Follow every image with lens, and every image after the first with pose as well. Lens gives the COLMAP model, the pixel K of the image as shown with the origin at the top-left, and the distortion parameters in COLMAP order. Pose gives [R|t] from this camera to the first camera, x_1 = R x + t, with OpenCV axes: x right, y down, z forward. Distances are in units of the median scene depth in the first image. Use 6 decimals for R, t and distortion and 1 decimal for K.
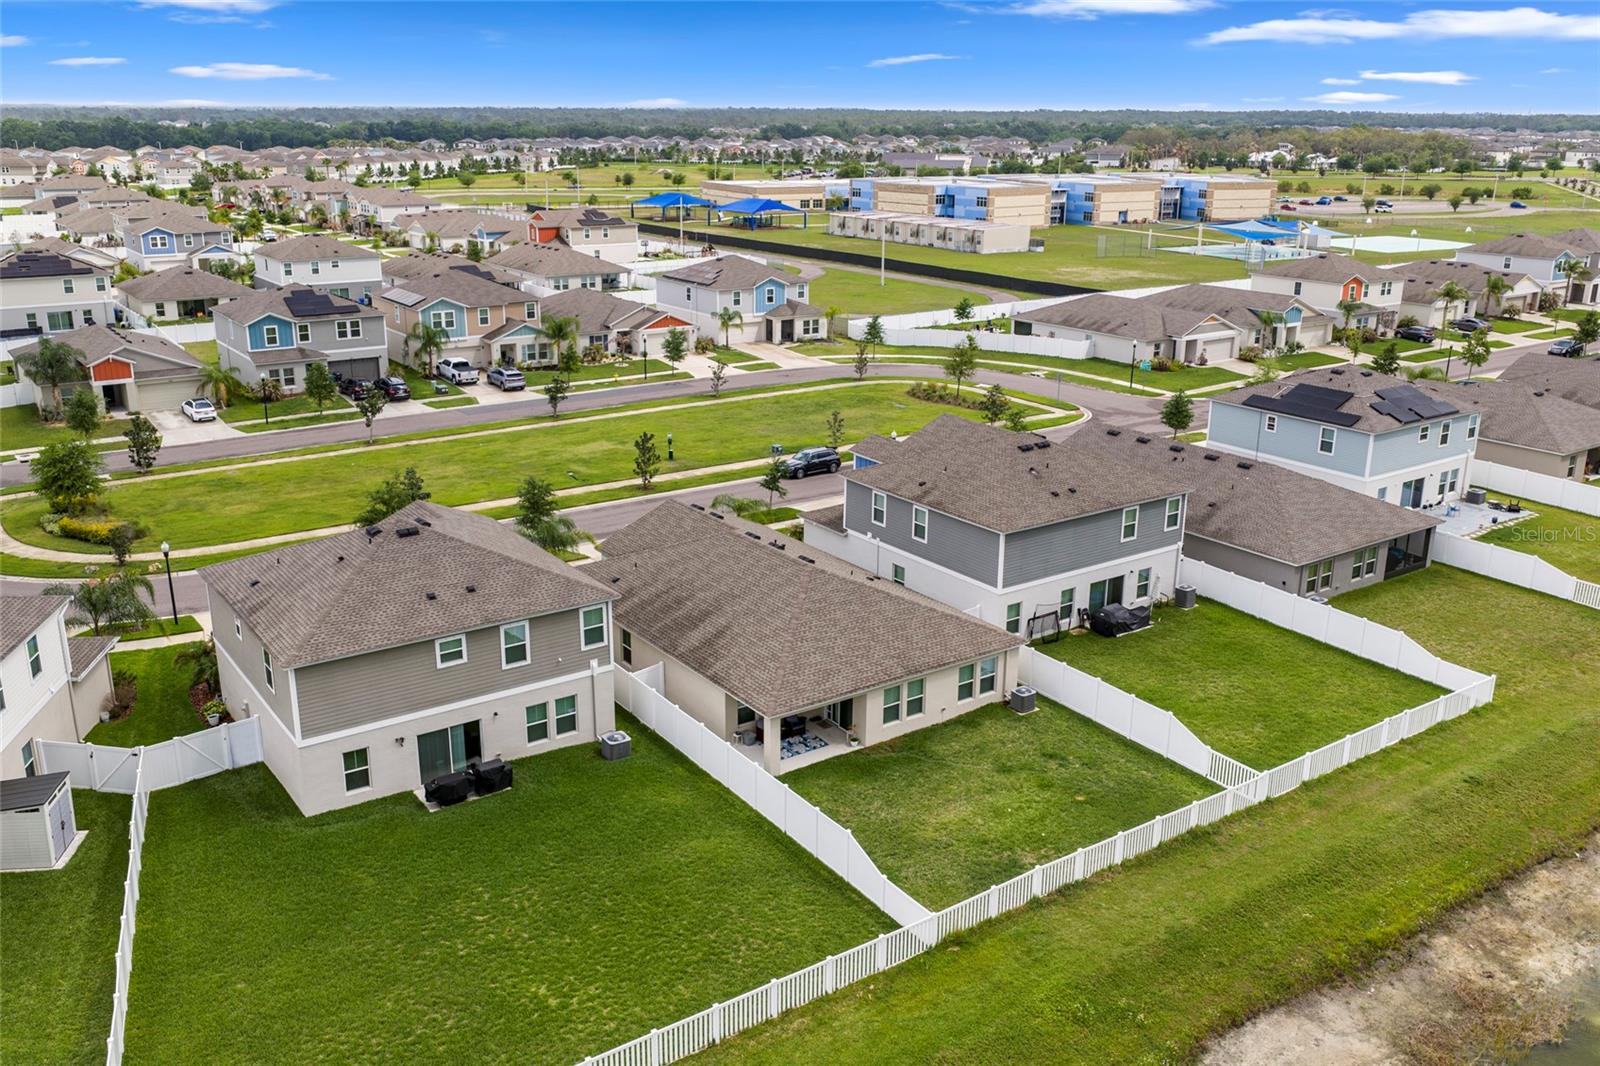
lens RADIAL K [[1309.6, 0, 793.6], [0, 1309.6, 537.8], [0, 0, 1]] dist [0.011623, -0.018950]
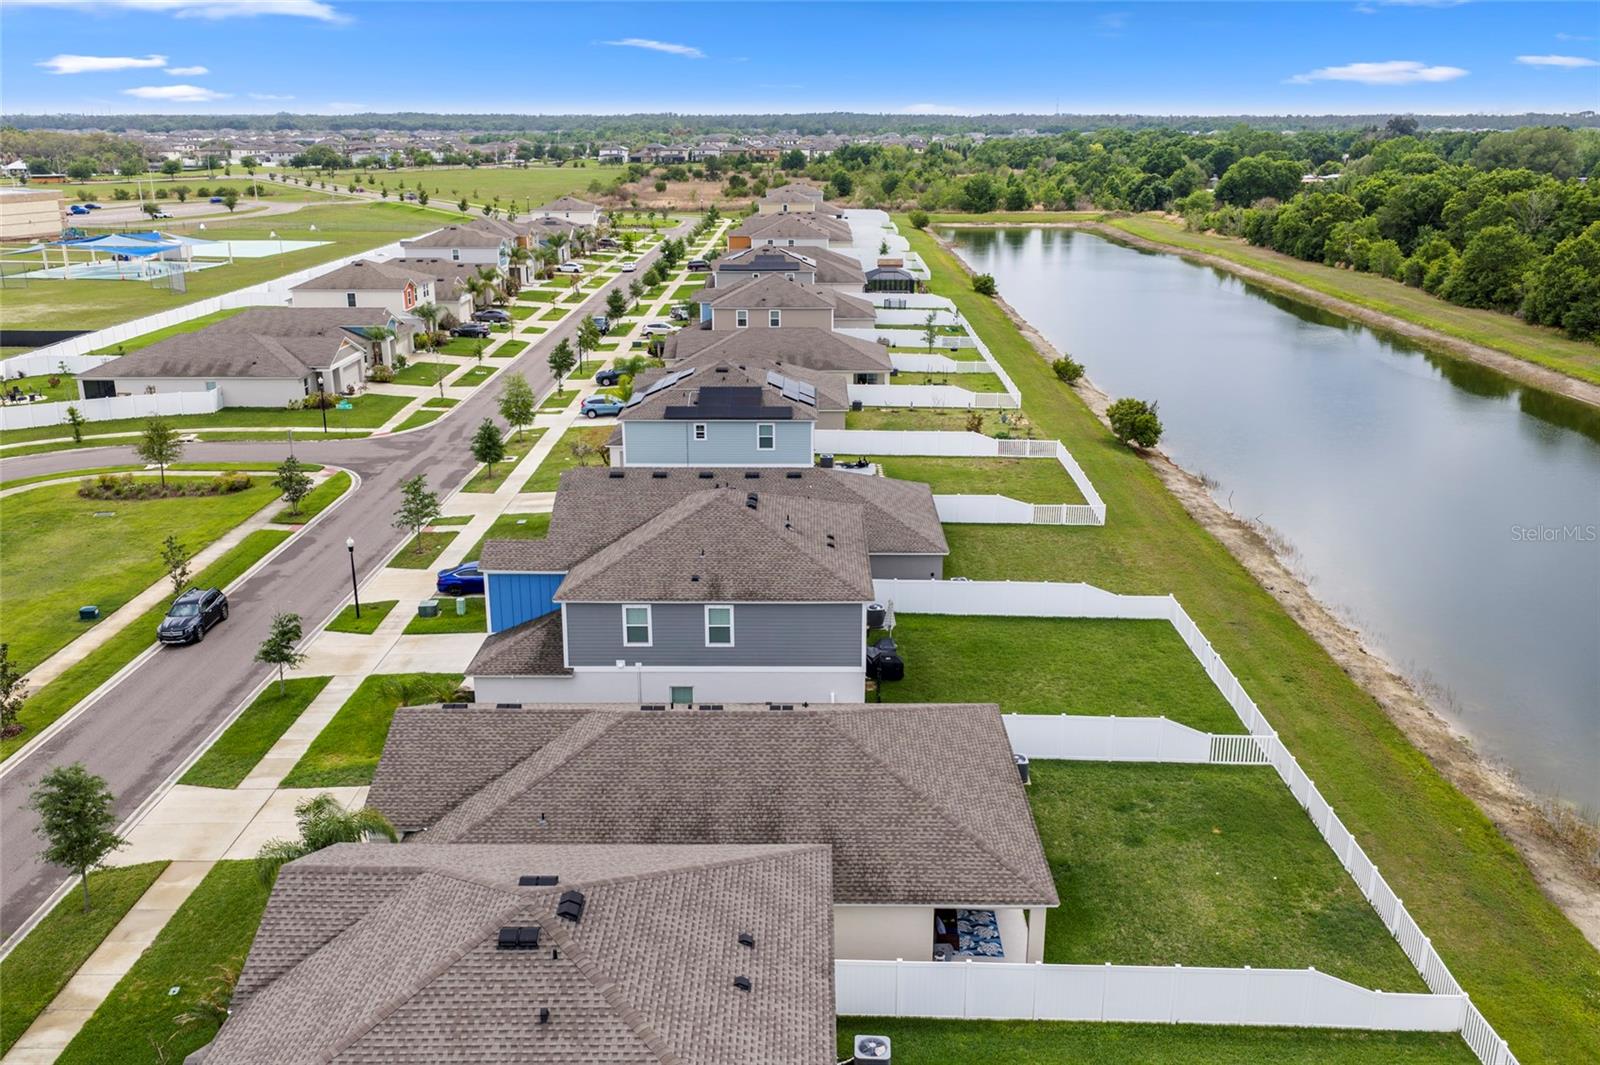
lens RADIAL K [[1309.6, 0, 797.4], [0, 1309.6, 530.4], [0, 0, 1]] dist [0.011623, -0.018950]
pose [[0.599463, -0.249201, 0.760620, -0.351527], [0.253772, 0.960444, 0.114666, -0.109641], [-0.759107, 0.124286, 0.638991, 0.328604]]
